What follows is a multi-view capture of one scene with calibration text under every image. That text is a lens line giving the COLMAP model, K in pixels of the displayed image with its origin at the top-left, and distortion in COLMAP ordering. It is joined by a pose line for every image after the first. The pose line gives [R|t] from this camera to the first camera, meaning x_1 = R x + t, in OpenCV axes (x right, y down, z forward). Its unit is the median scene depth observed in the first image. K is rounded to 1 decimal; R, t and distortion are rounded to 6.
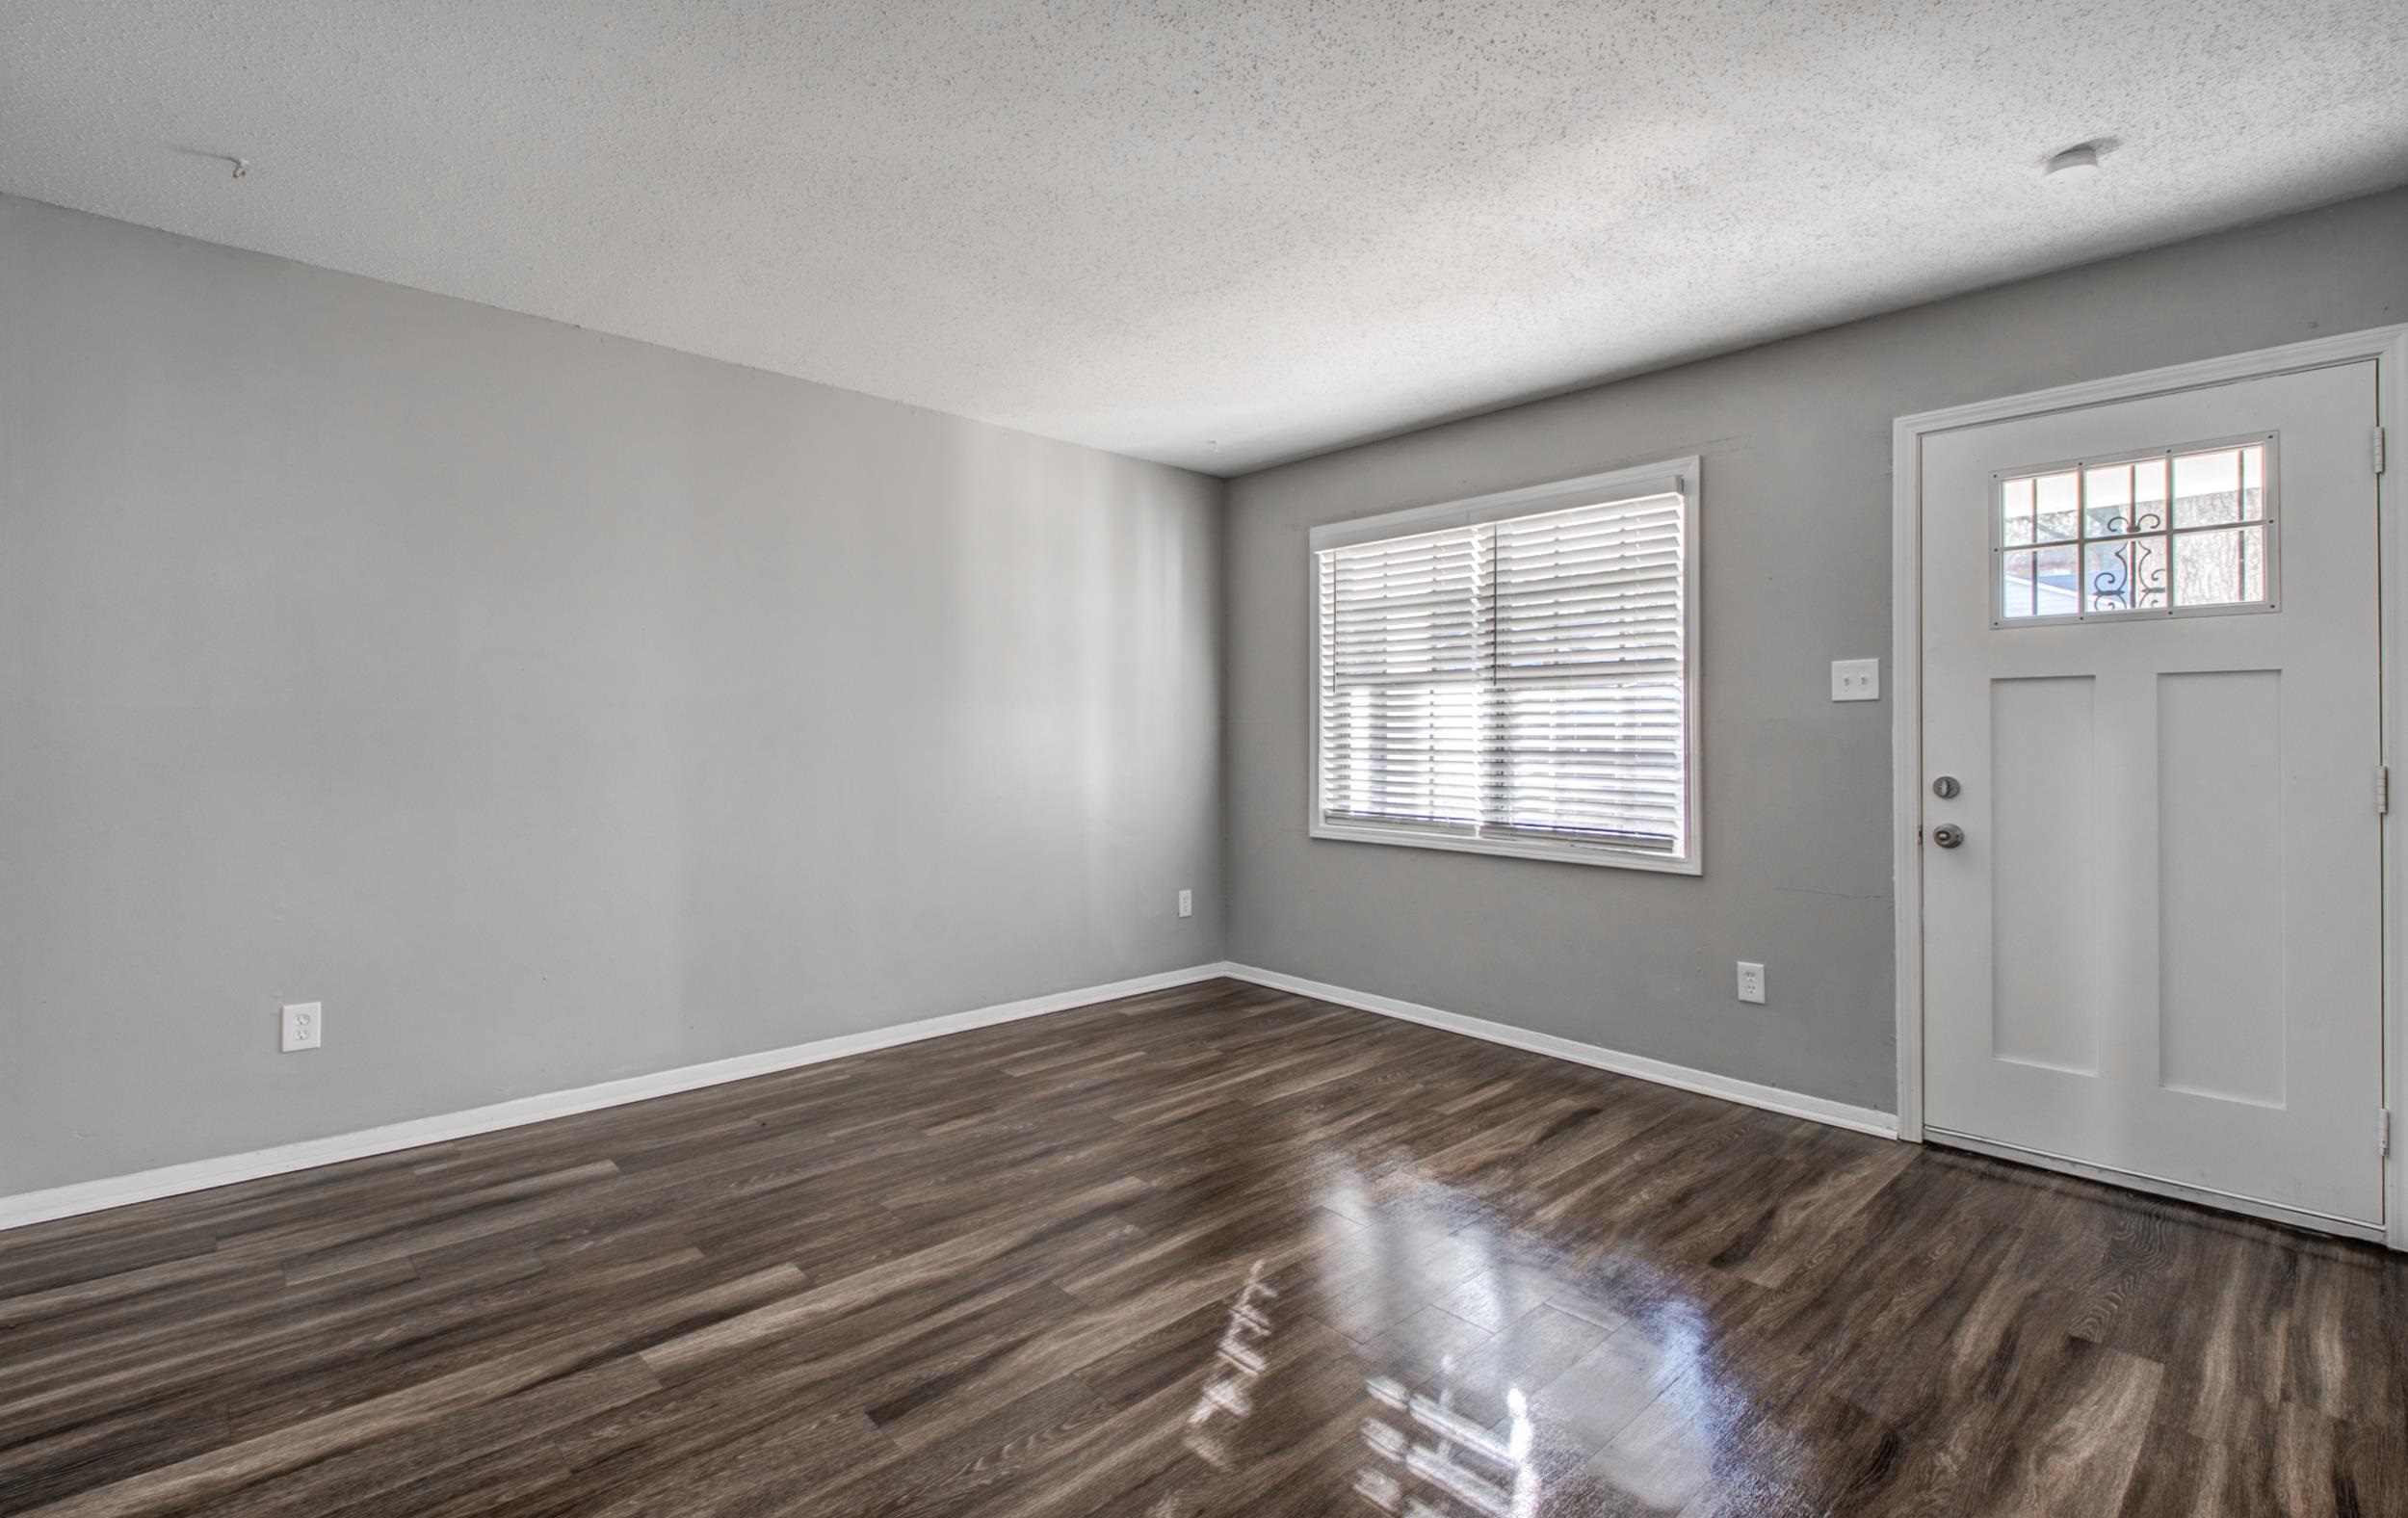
lens RADIAL K [[1101.0, 0, 1205.0], [0, 1101.0, 736.9], [0, 0, 1]] dist [0.000027, -0.003436]
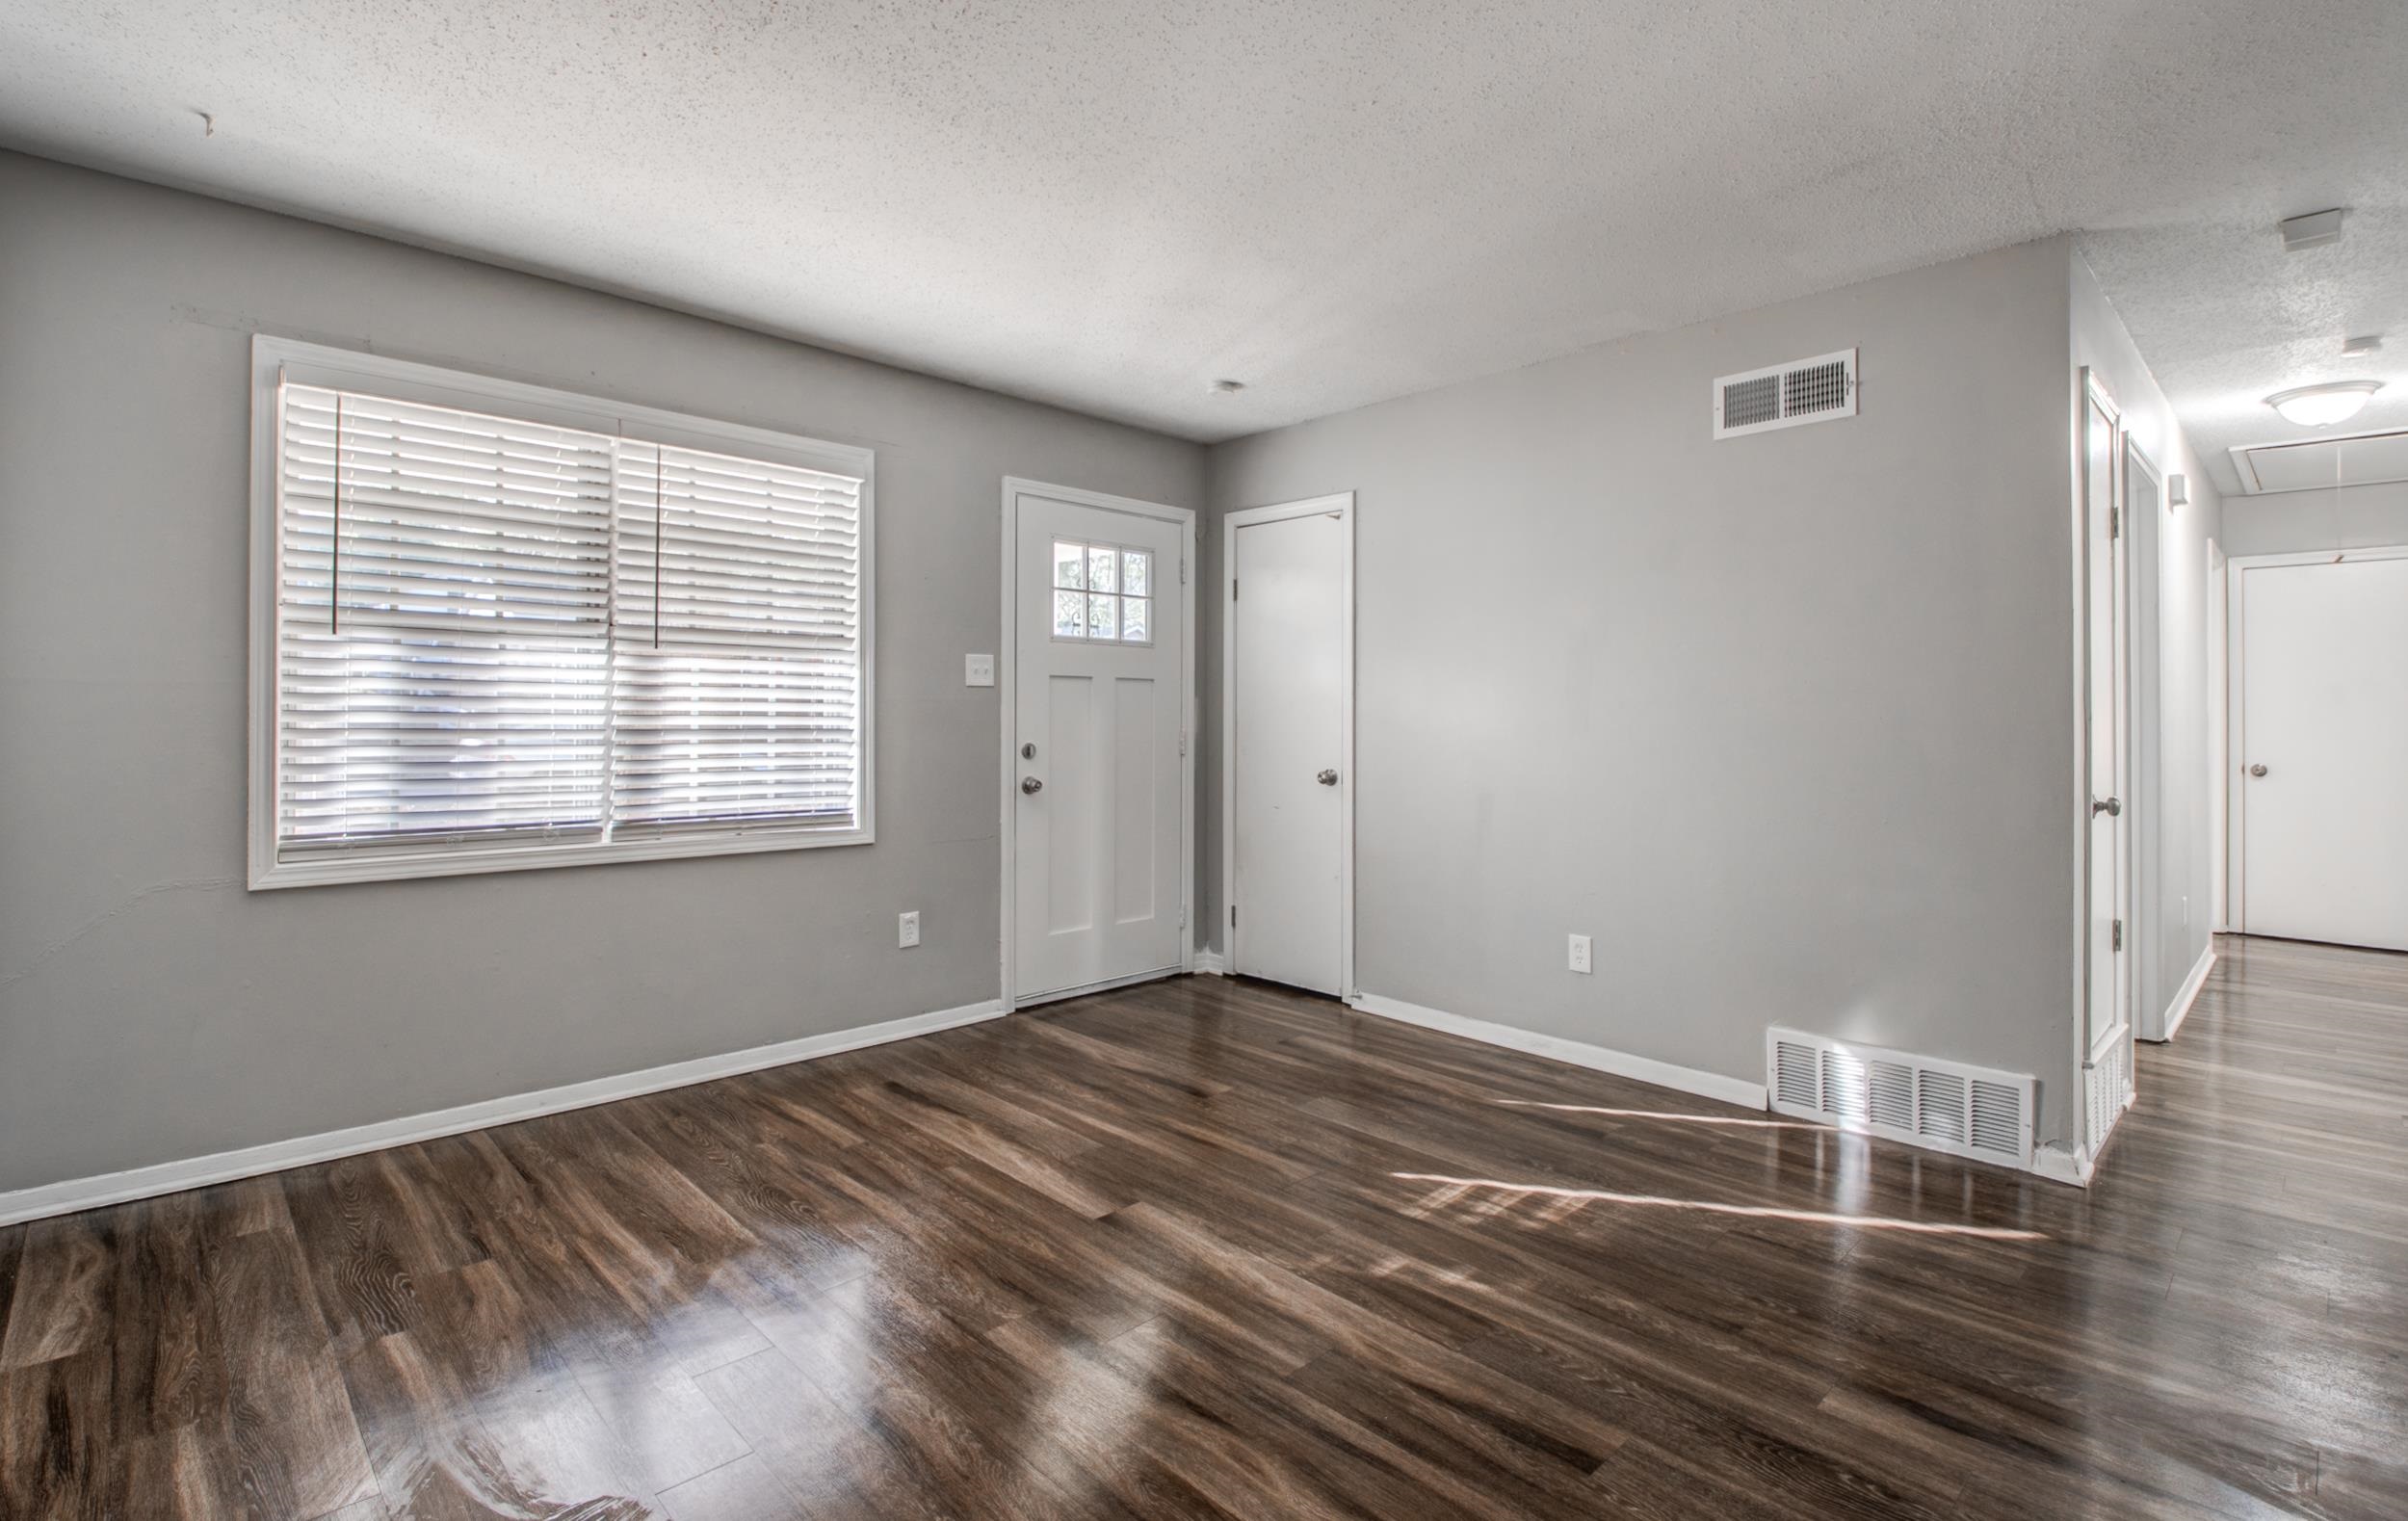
lens RADIAL K [[1101.1, 0, 1206.8], [0, 1101.1, 729.0], [0, 0, 1]] dist [0.000027, -0.003436]
pose [[-0.034394, -0.020080, 0.999207, -0.631671], [-0.014502, 0.999703, 0.019590, -0.011354], [-0.999303, -0.013816, -0.034675, 0.713779]]
